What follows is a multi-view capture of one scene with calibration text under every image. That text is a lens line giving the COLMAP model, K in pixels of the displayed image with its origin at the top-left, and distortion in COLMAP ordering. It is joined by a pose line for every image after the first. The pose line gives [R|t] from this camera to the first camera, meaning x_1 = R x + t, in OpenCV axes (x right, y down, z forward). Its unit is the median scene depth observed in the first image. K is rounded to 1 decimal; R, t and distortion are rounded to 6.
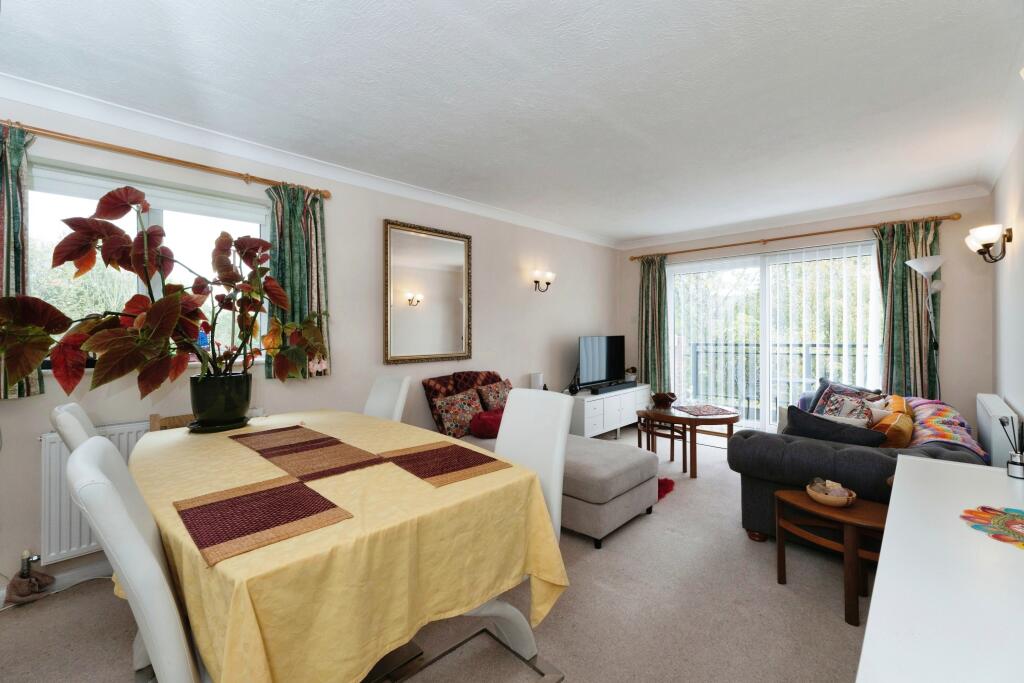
lens RADIAL K [[437.1, 0, 512.8], [0, 437.1, 347.3], [0, 0, 1]] dist [0.001648, 0.000105]
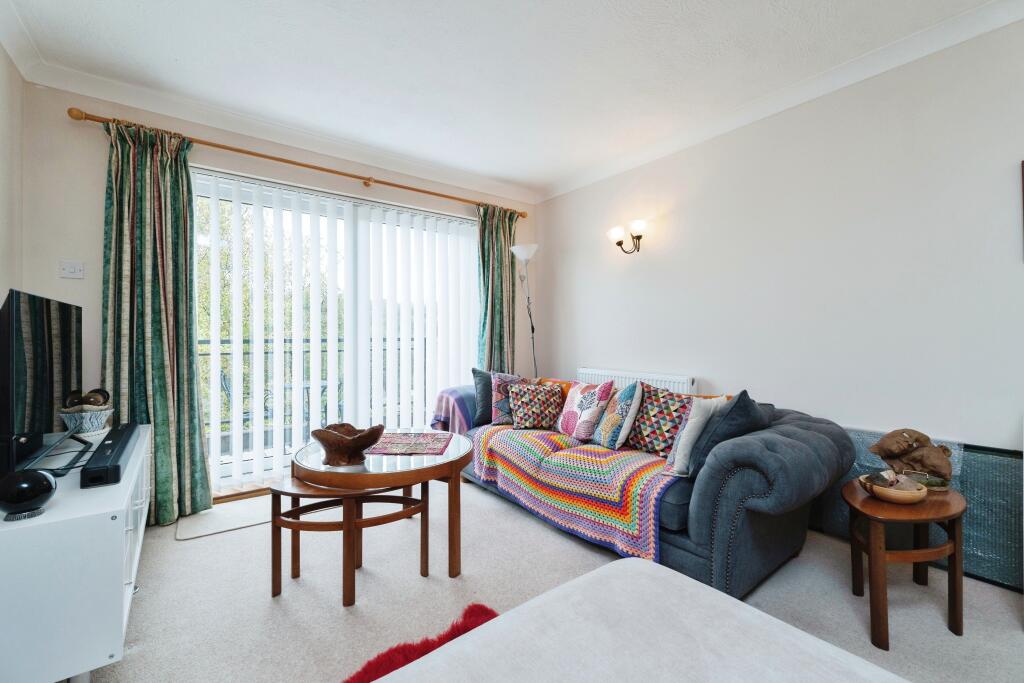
lens RADIAL K [[437.1, 0, 514.8], [0, 437.1, 336.7], [0, 0, 1]] dist [0.001648, 0.000105]
pose [[0.131999, 0.006920, 0.991226, -0.095221], [0.036992, 0.999245, -0.011902, 0.023005], [-0.990559, 0.038239, 0.131644, 0.822089]]
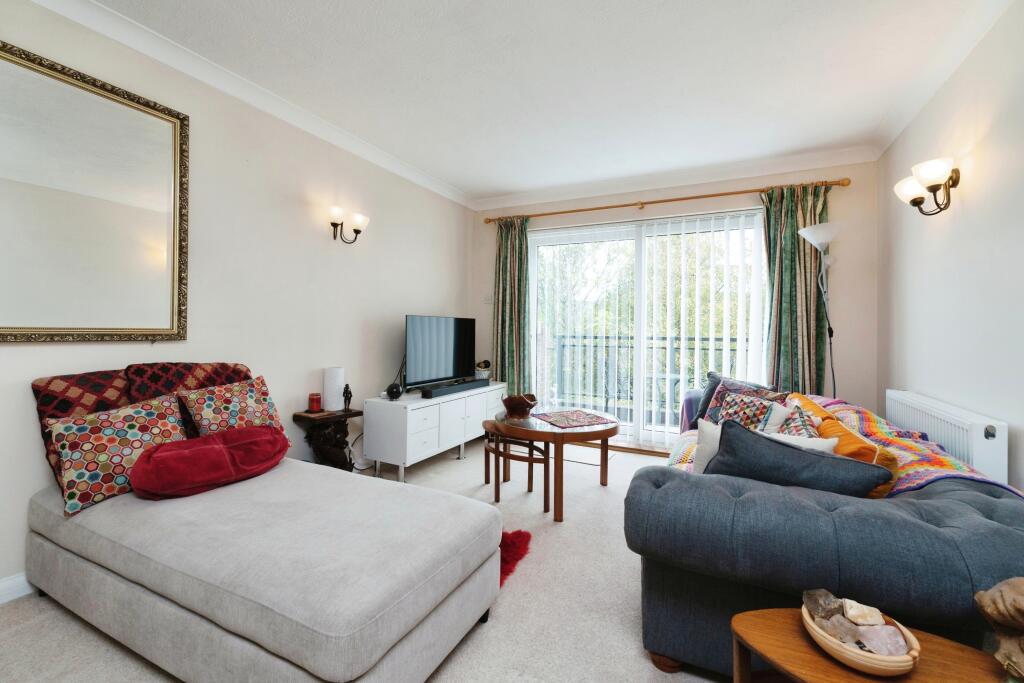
lens RADIAL K [[437.1, 0, 520.3], [0, 437.1, 338.5], [0, 0, 1]] dist [0.001648, 0.000105]
pose [[0.952486, 0.018522, 0.304020, 0.139206], [-0.013537, 0.999737, -0.018498, 0.028921], [-0.304283, 0.013503, 0.952486, 0.352370]]
